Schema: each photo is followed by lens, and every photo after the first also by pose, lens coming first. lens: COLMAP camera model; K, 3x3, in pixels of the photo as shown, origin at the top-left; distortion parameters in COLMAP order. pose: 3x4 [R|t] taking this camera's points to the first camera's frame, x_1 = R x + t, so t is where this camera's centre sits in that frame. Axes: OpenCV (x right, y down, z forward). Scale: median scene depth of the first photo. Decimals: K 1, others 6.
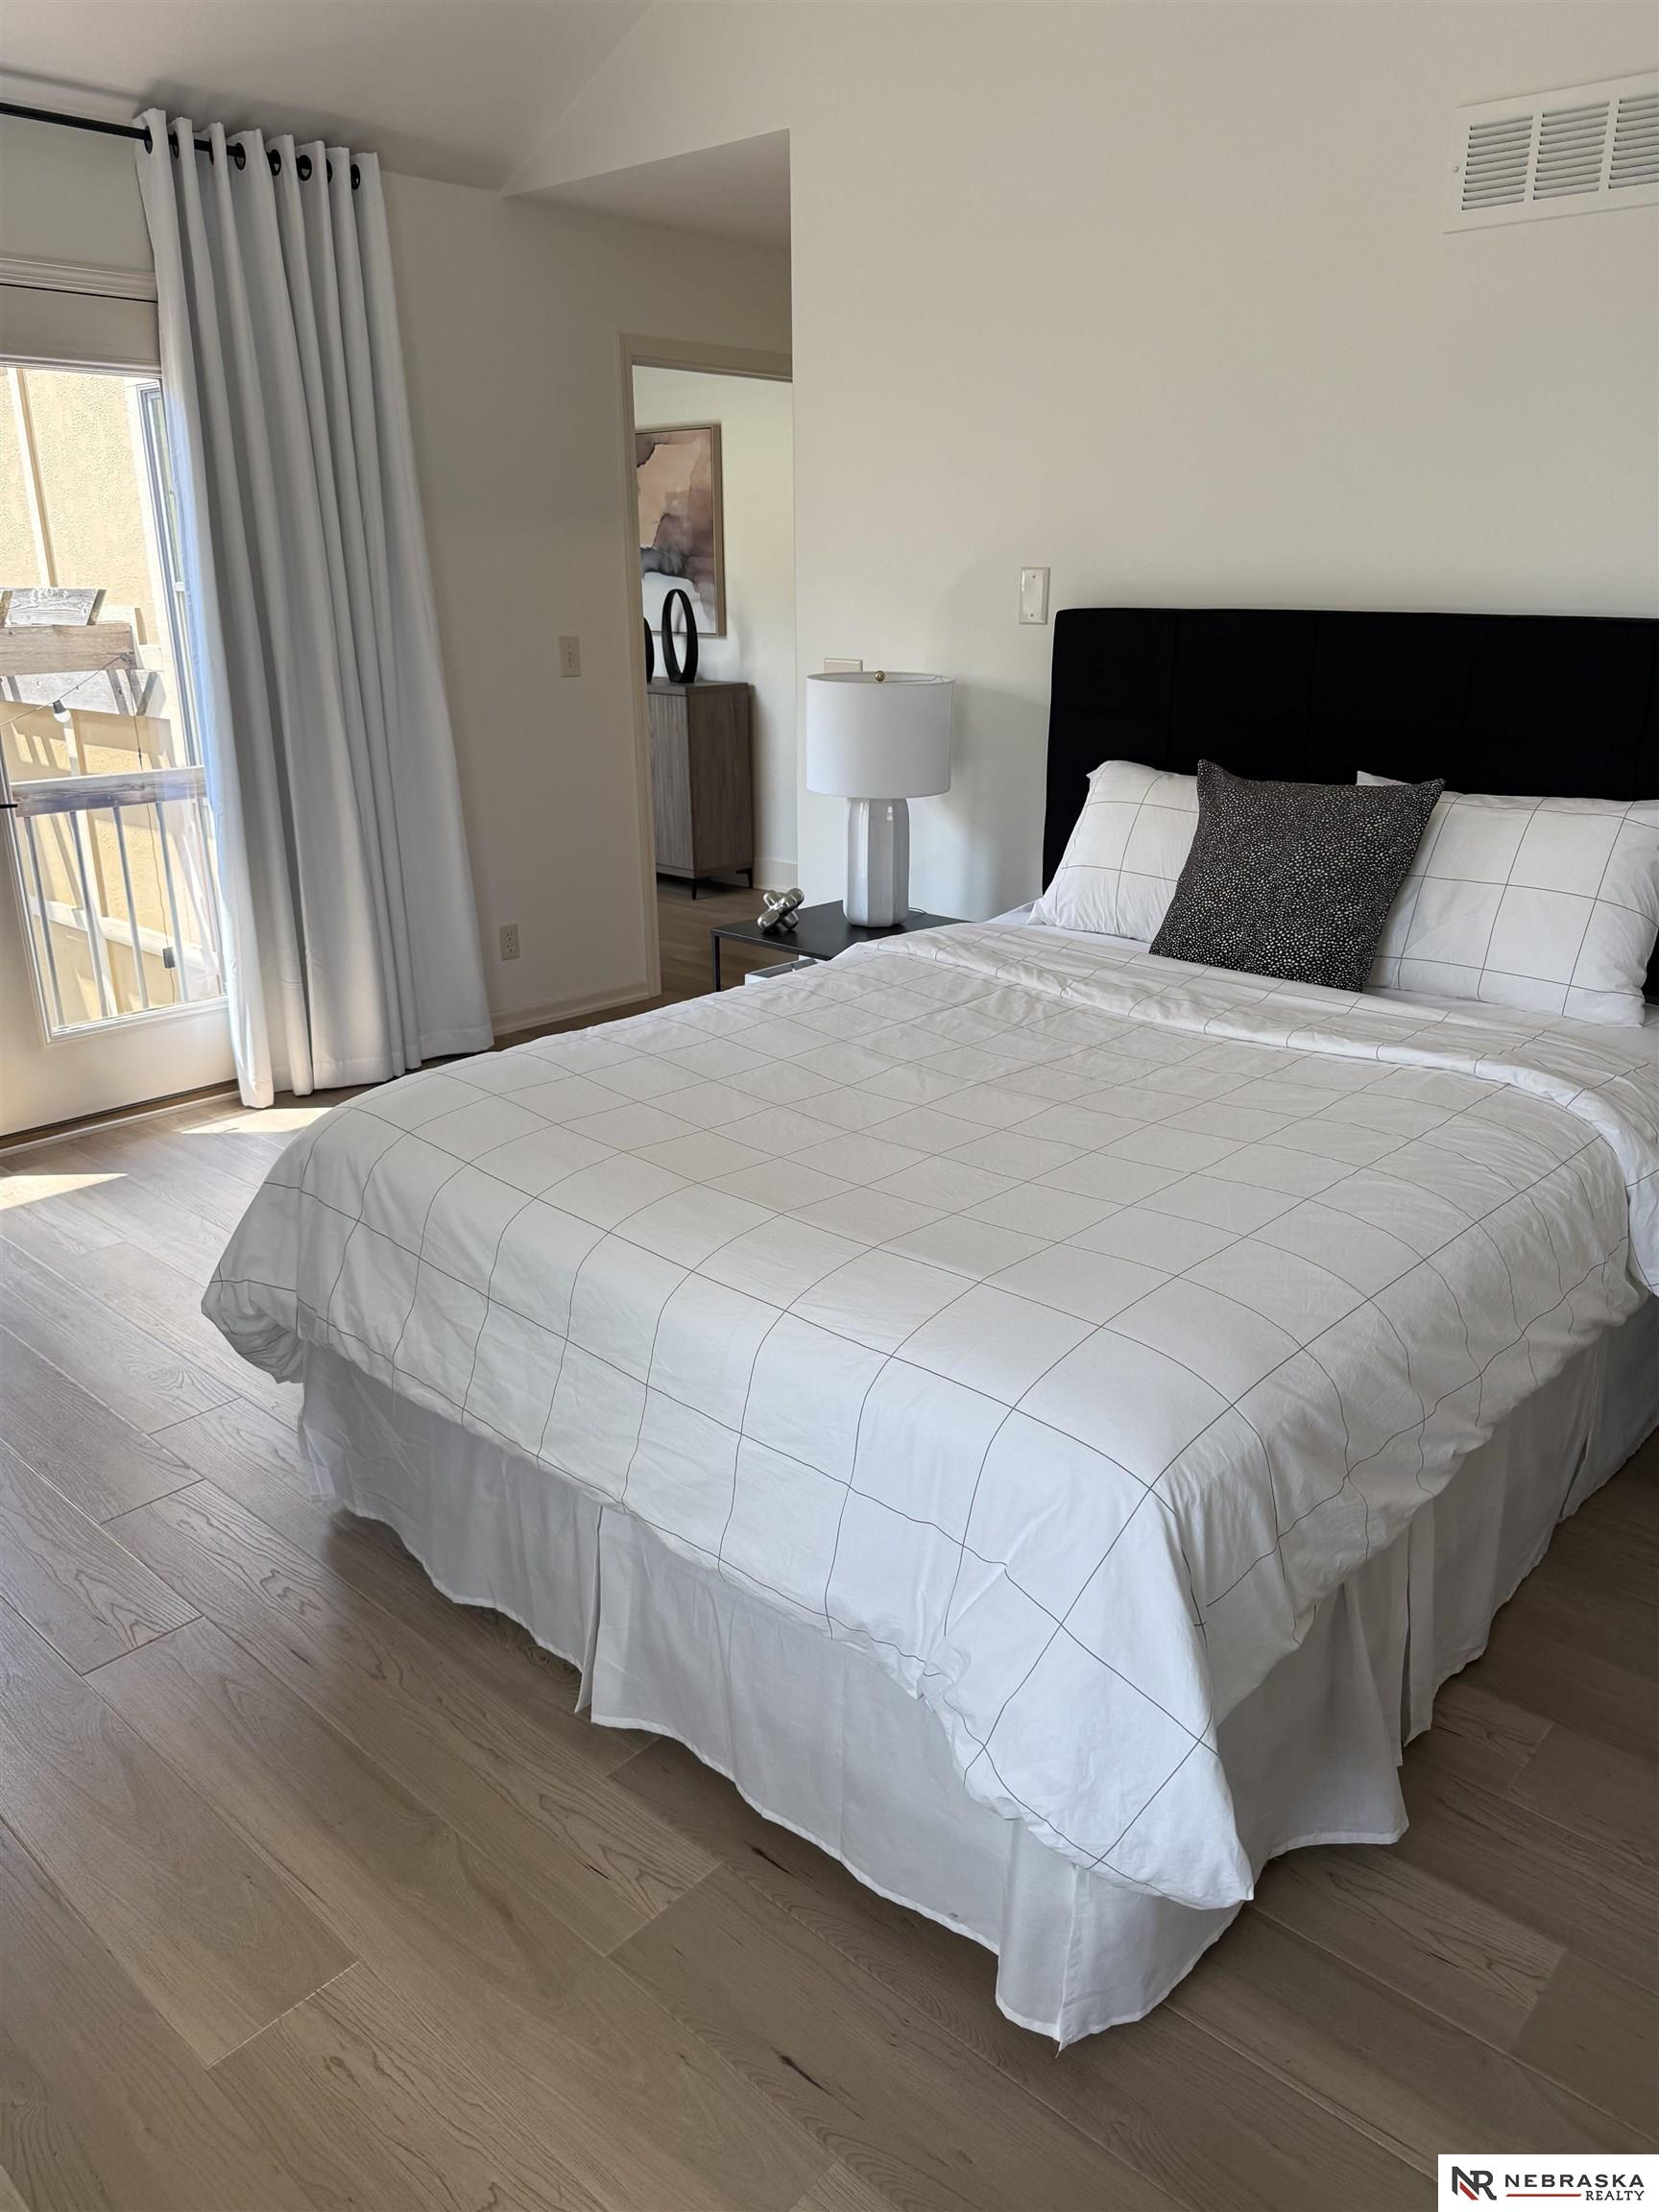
lens RADIAL K [[1572.7, 0, 865.1], [0, 1572.7, 1124.6], [0, 0, 1]] dist [0.043700, -0.053335]
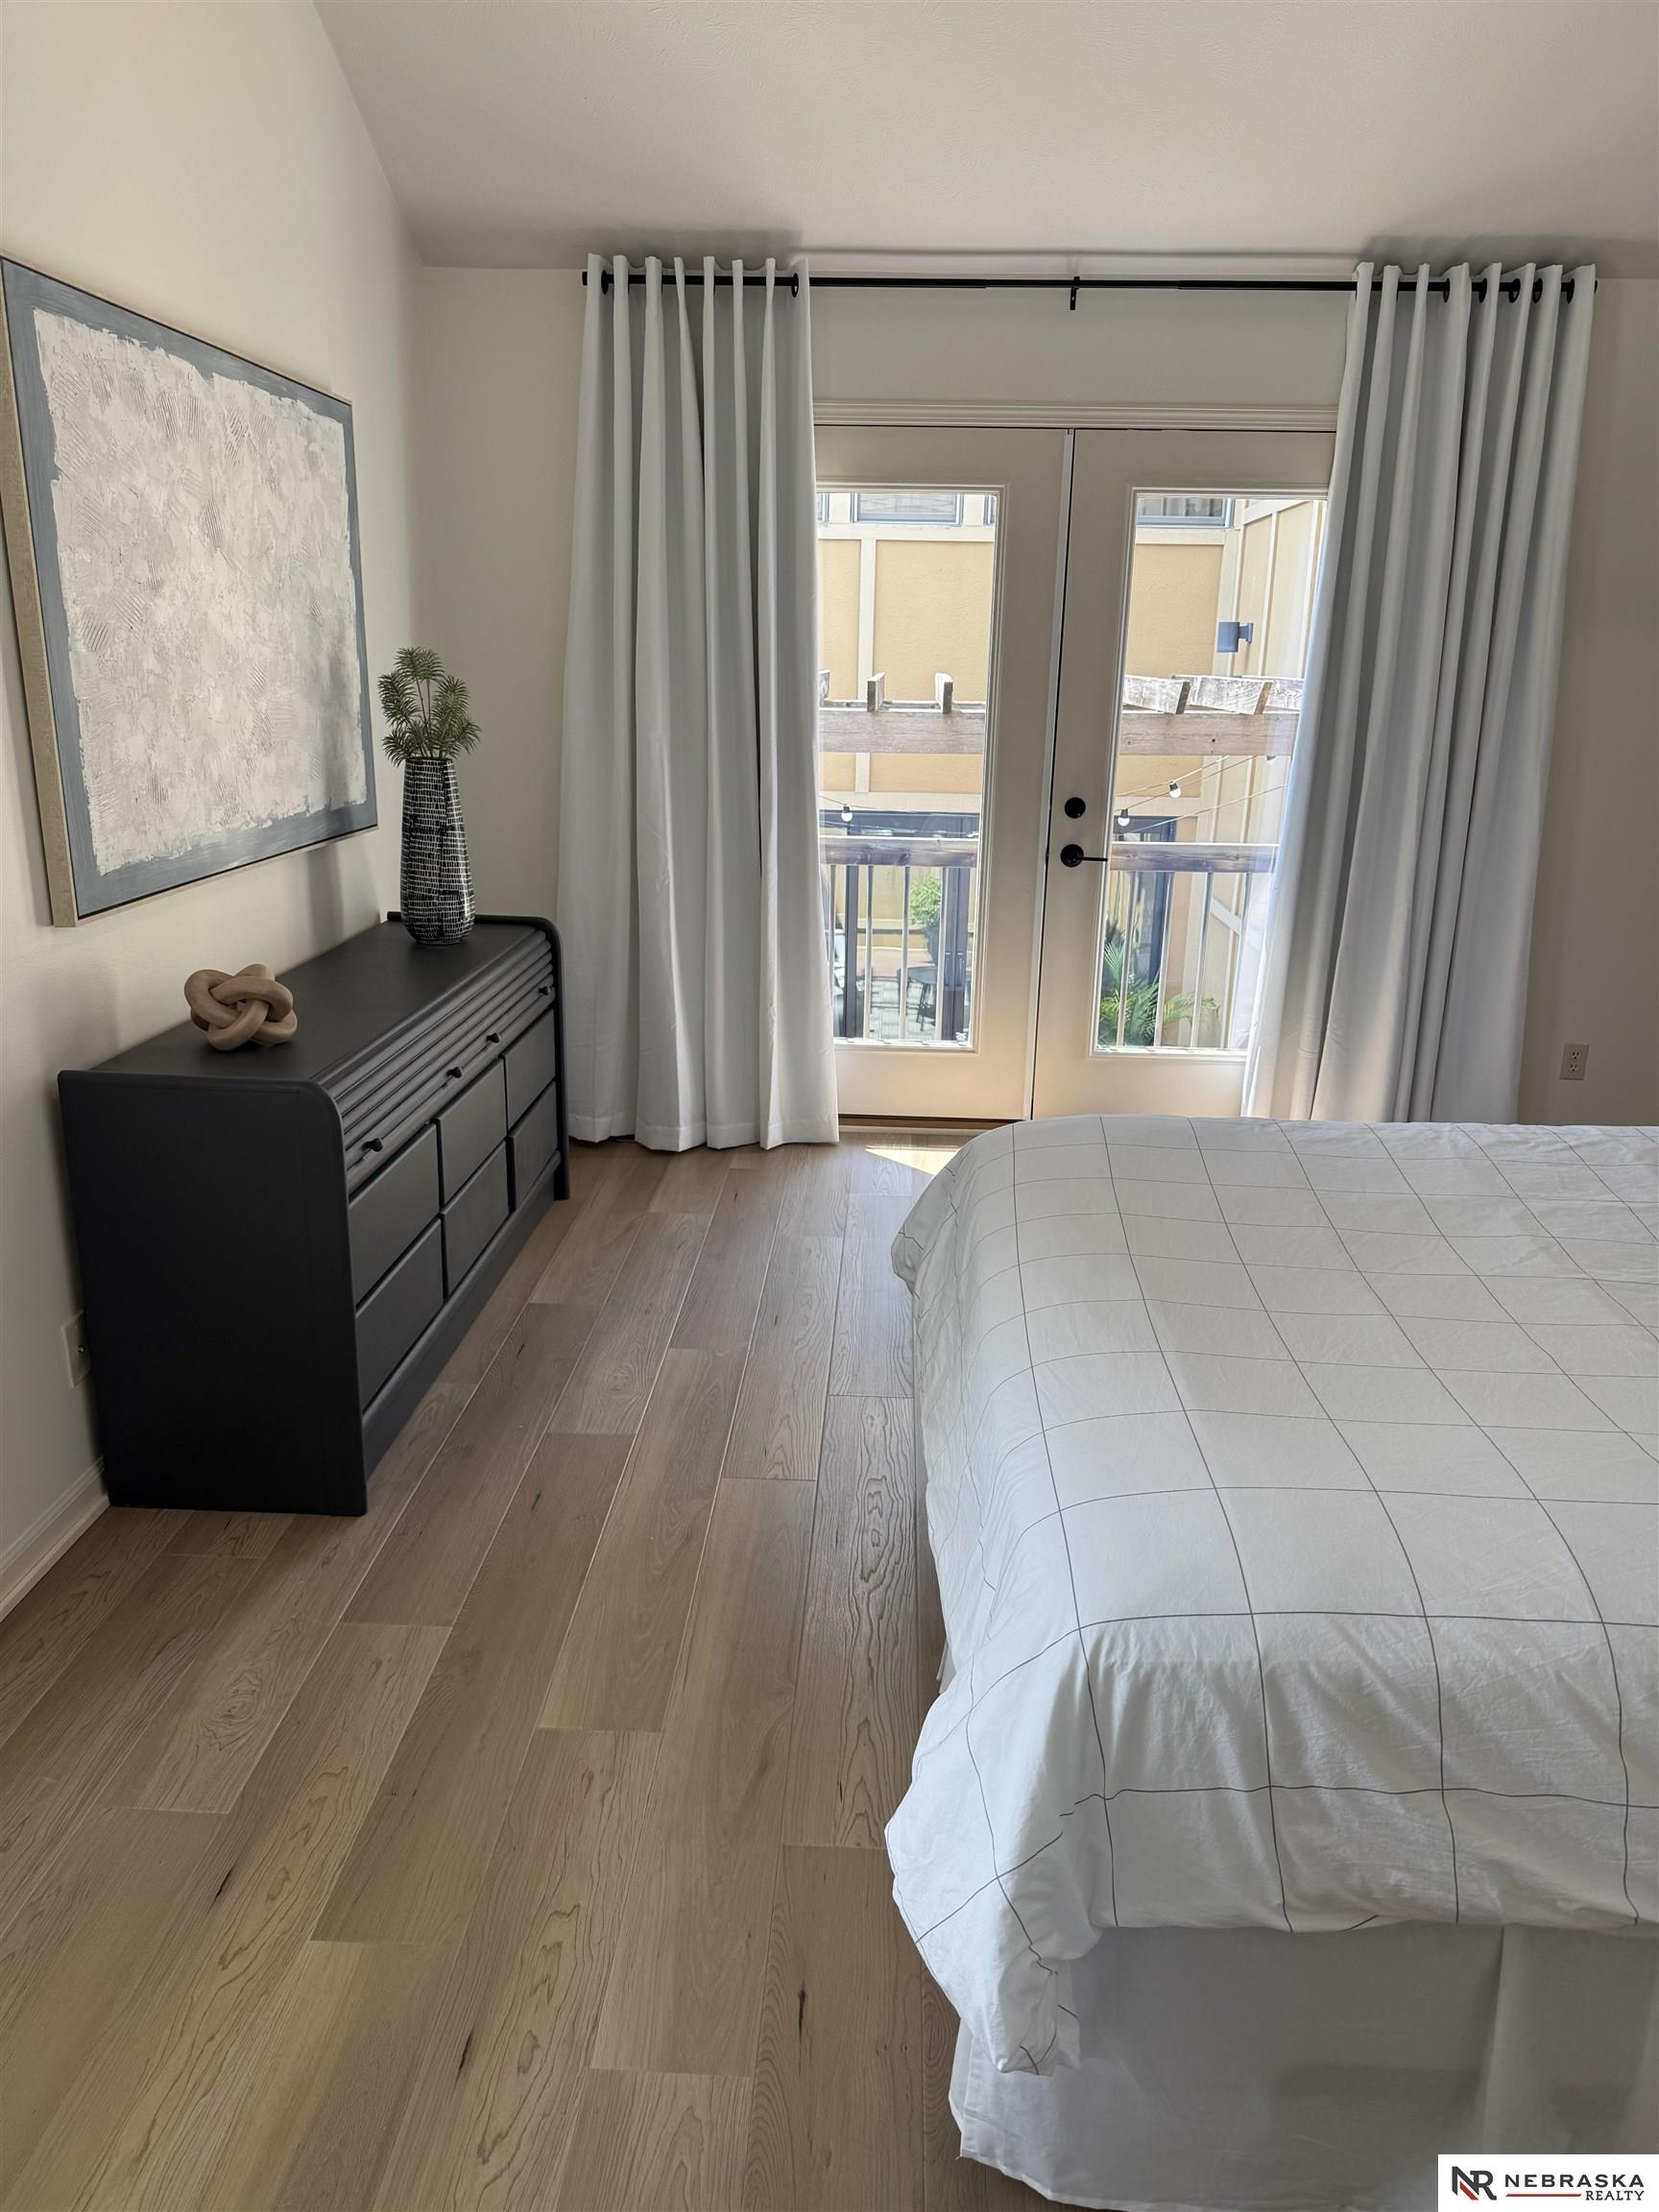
lens RADIAL K [[1572.7, 0, 821.1], [0, 1572.7, 1122.5], [0, 0, 1]] dist [0.043700, -0.053335]
pose [[0.626958, 0.233541, -0.743225, 0.424846], [-0.273489, 0.959272, 0.070723, -0.053577], [0.729471, 0.158924, 0.665294, 0.112667]]
